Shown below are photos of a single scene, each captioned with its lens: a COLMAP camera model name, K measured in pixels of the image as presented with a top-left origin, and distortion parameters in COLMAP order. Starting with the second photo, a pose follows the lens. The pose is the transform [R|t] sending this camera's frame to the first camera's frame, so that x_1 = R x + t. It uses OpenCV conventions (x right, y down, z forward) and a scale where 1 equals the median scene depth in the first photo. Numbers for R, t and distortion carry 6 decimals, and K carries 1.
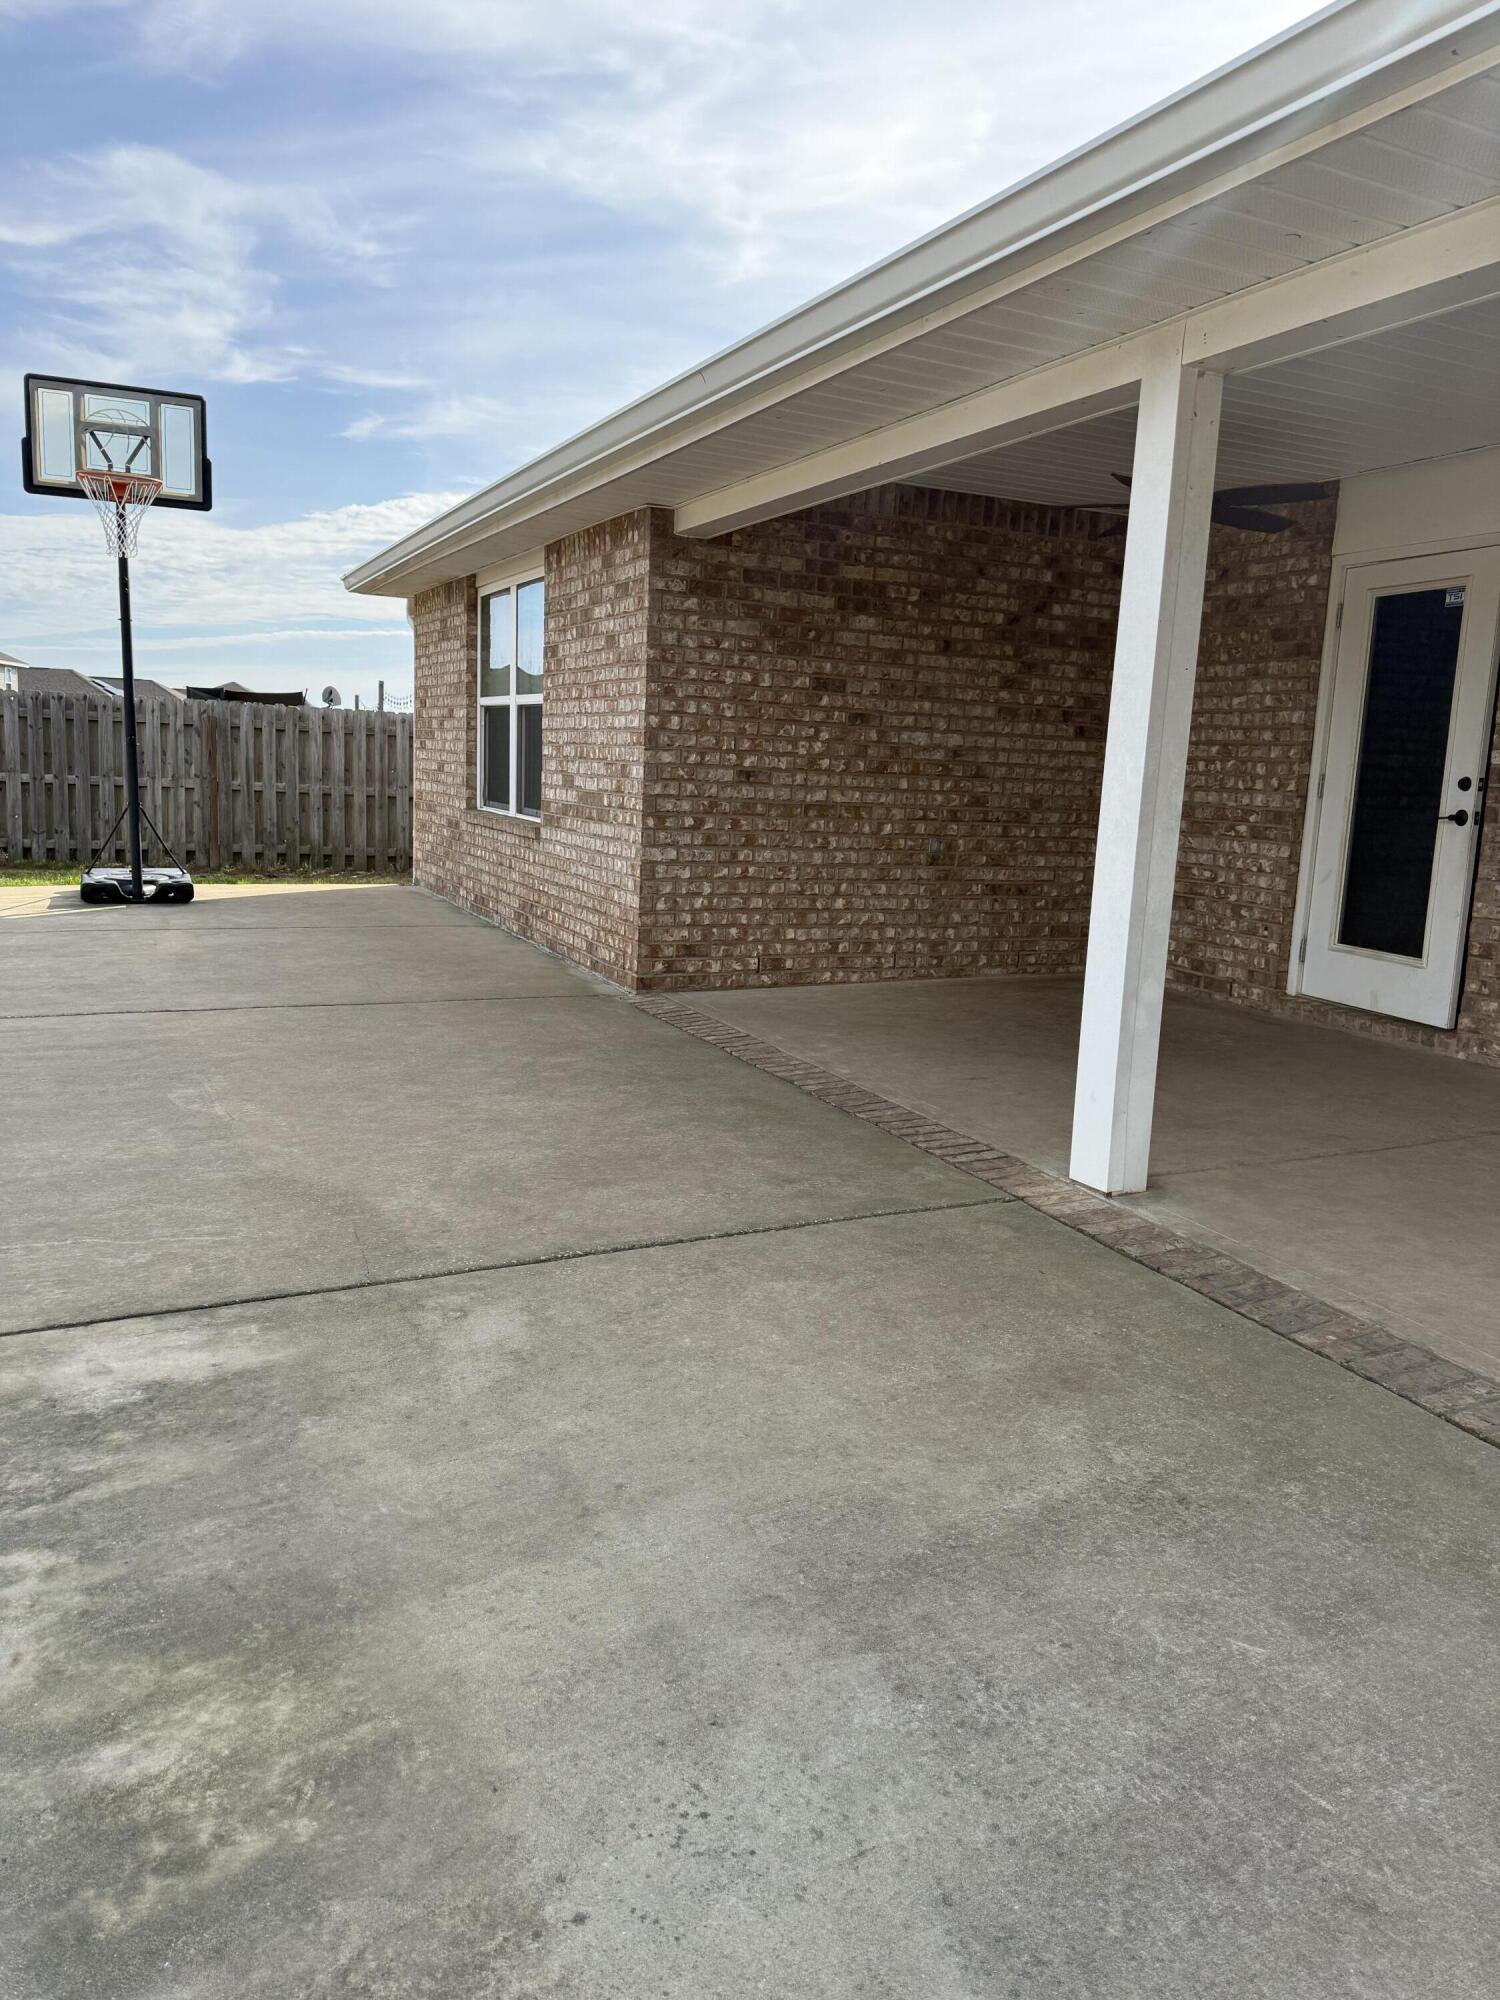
lens RADIAL K [[1429.8, 0, 755.8], [0, 1429.8, 1020.7], [0, 0, 1]] dist [0.047891, -0.051301]
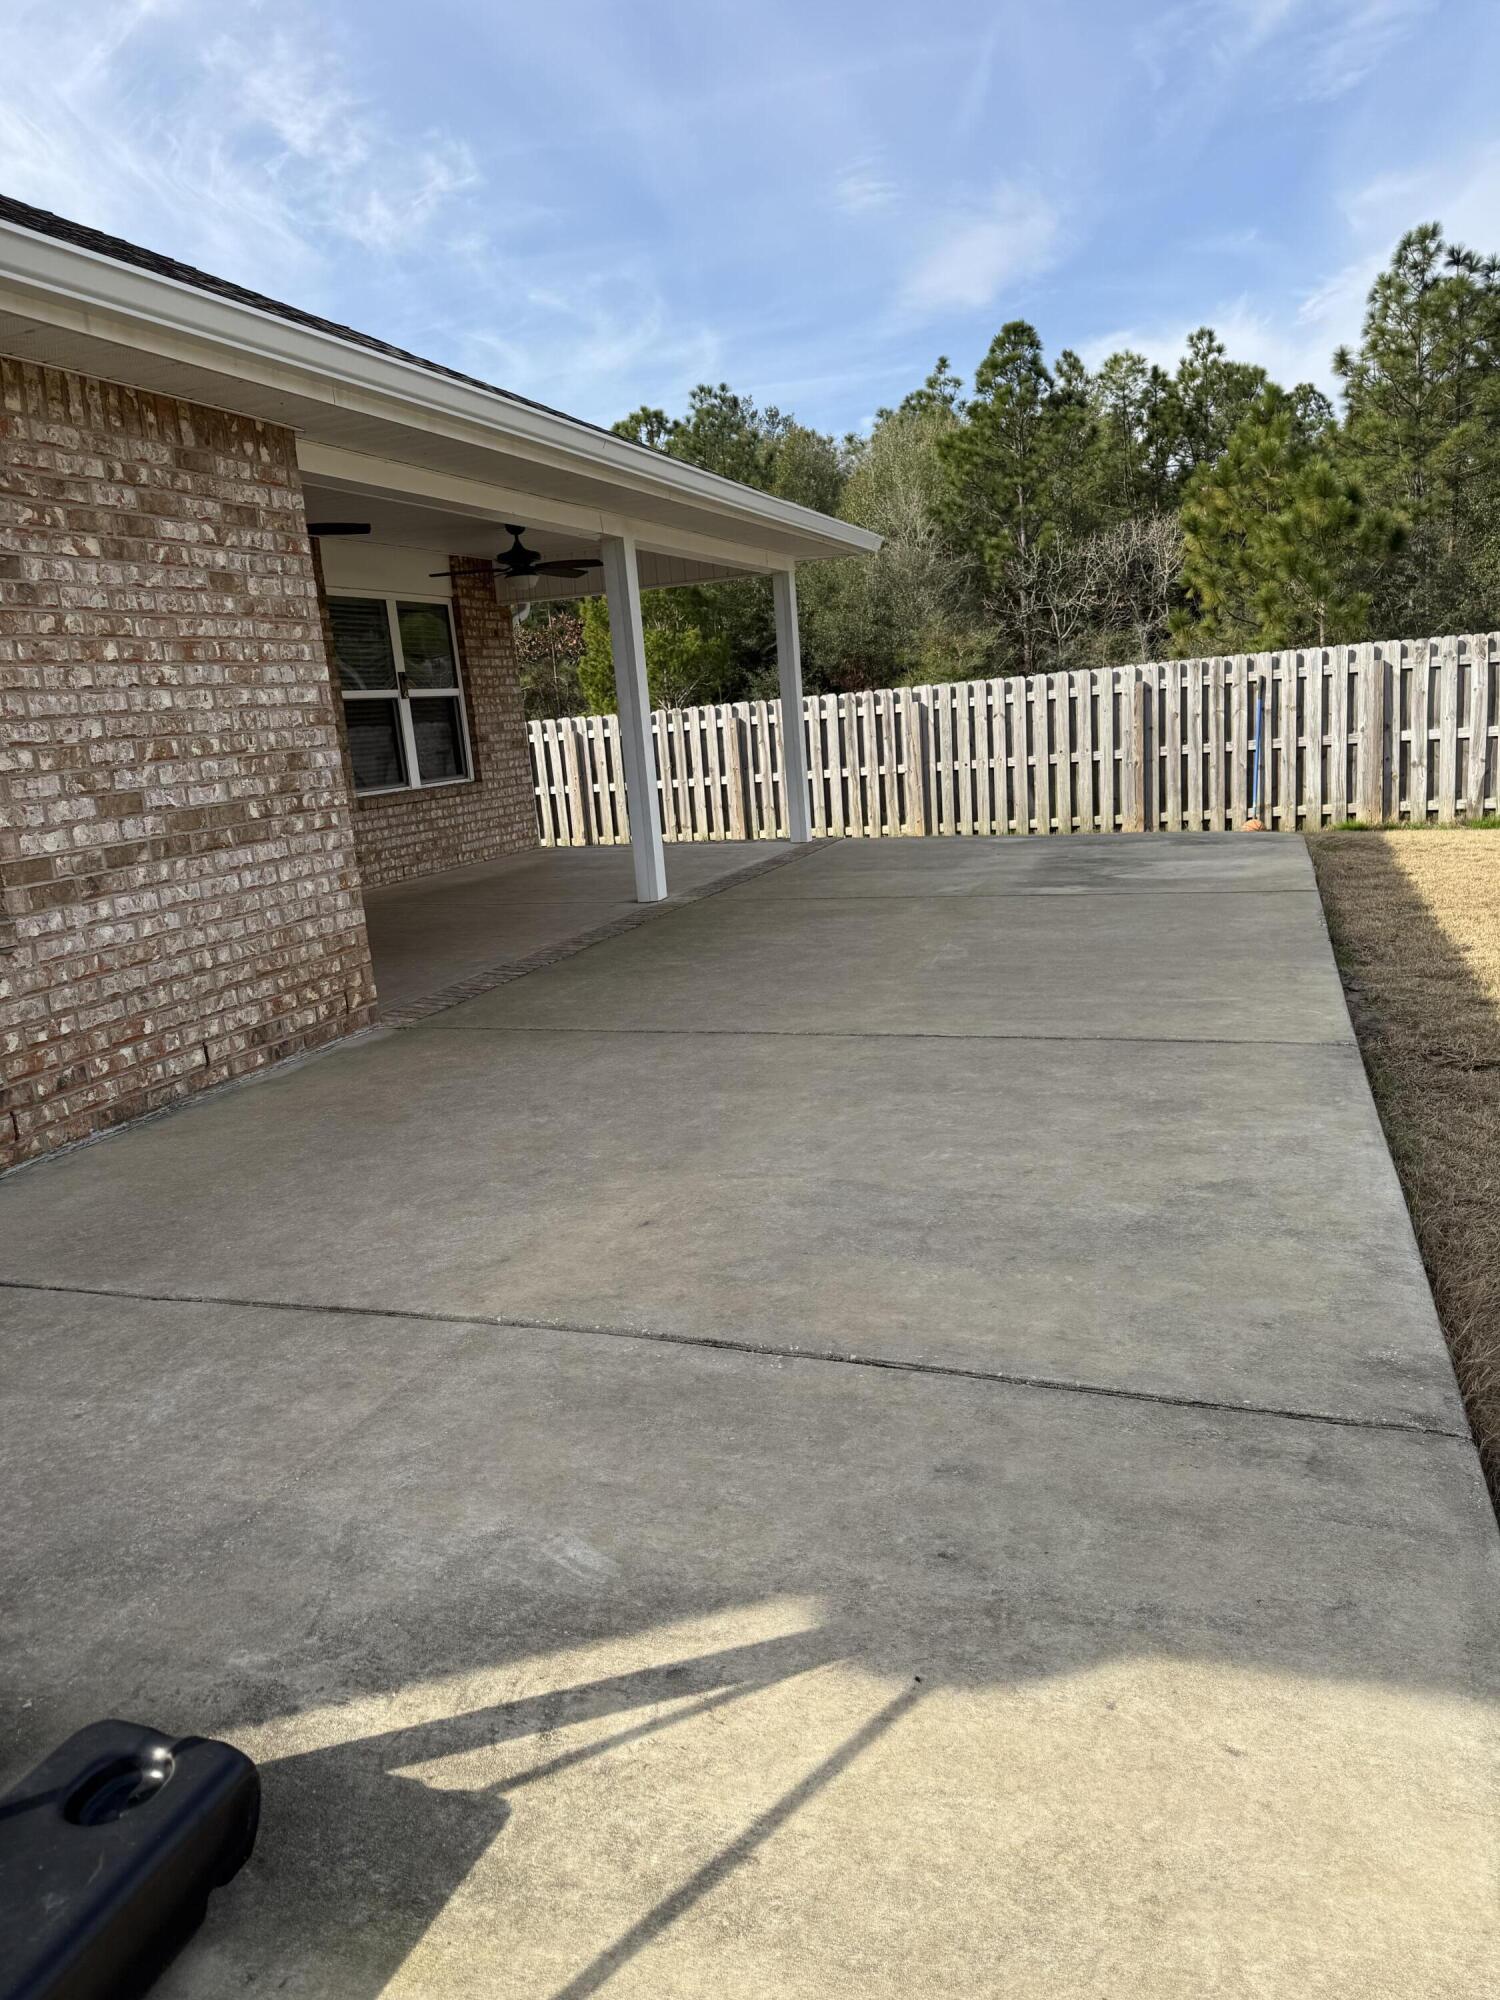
lens RADIAL K [[1429.8, 0, 732.0], [0, 1429.8, 997.2], [0, 0, 1]] dist [0.047891, -0.051301]
pose [[-0.711708, -0.123540, 0.691527, -0.808037], [0.177582, 0.920800, 0.347264, -0.287206], [-0.679659, 0.369953, -0.633402, 1.393387]]
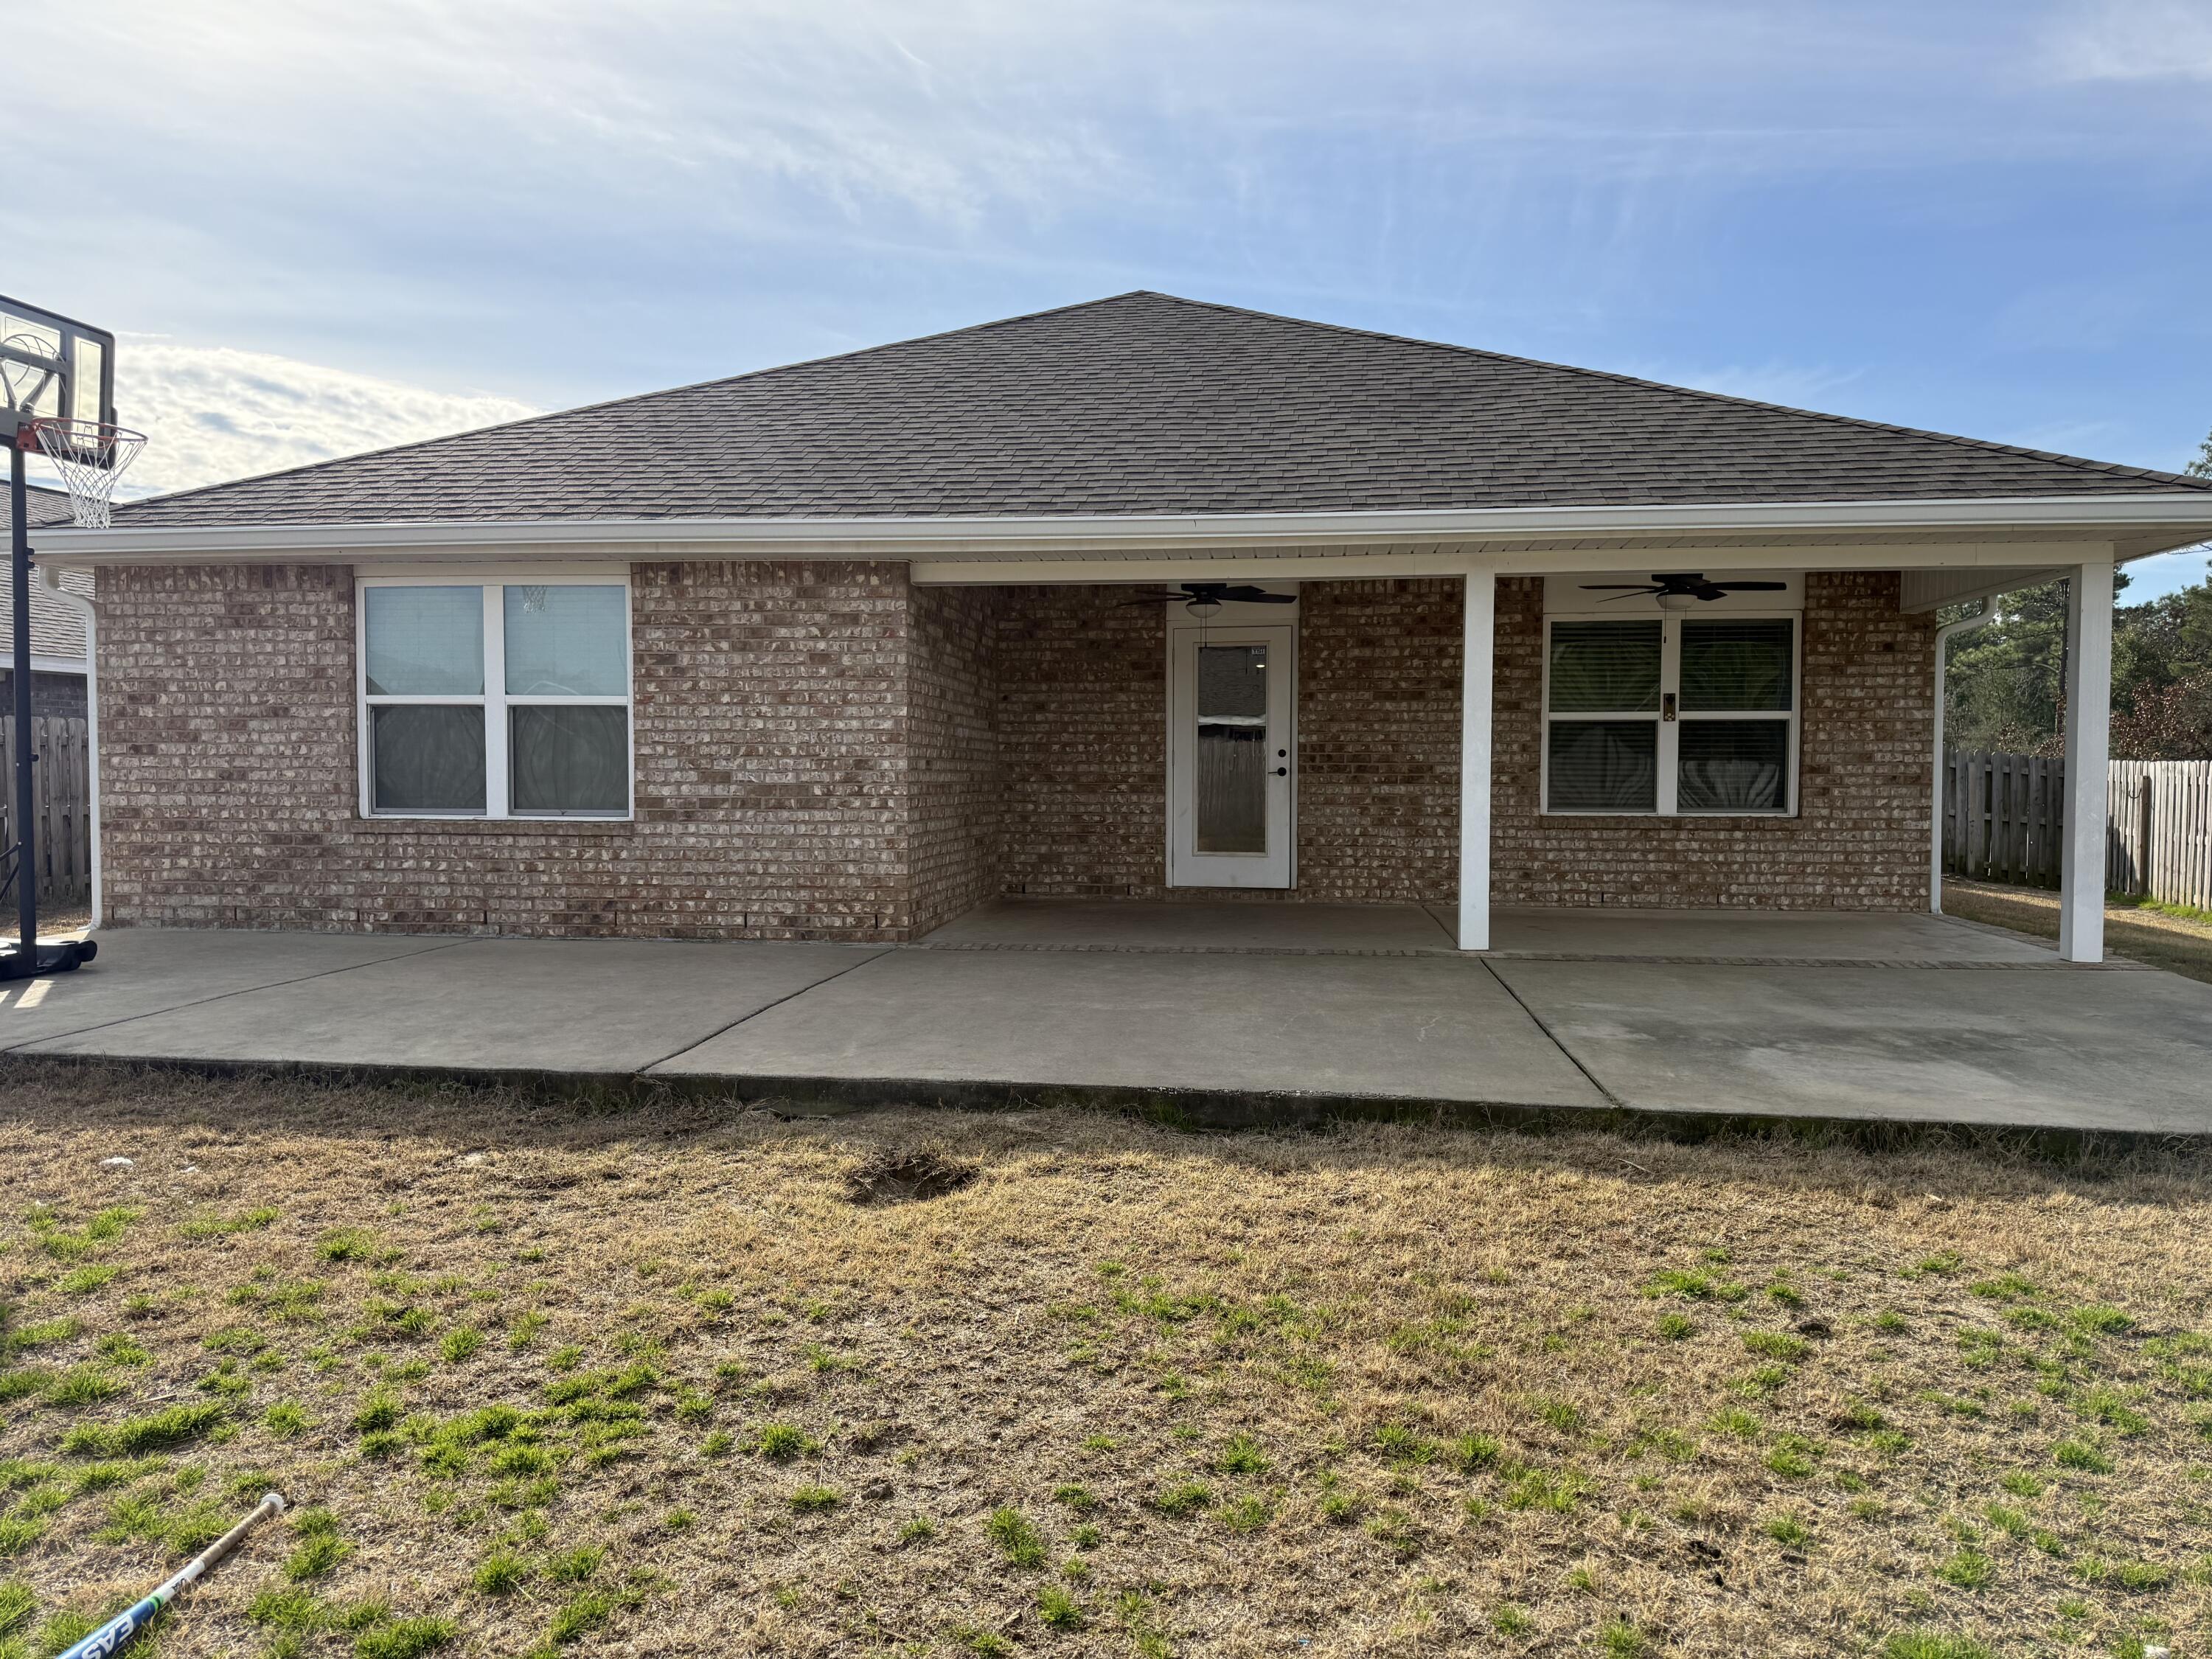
lens RADIAL K [[1581.4, 0, 1098.1], [0, 1581.4, 839.0], [0, 0, 1]] dist [0.047891, -0.051301]
pose [[0.512009, -0.078383, 0.855397, -1.157527], [0.172641, 0.984898, -0.013088, -0.061794], [-0.841452, 0.154378, 0.517808, 0.153447]]
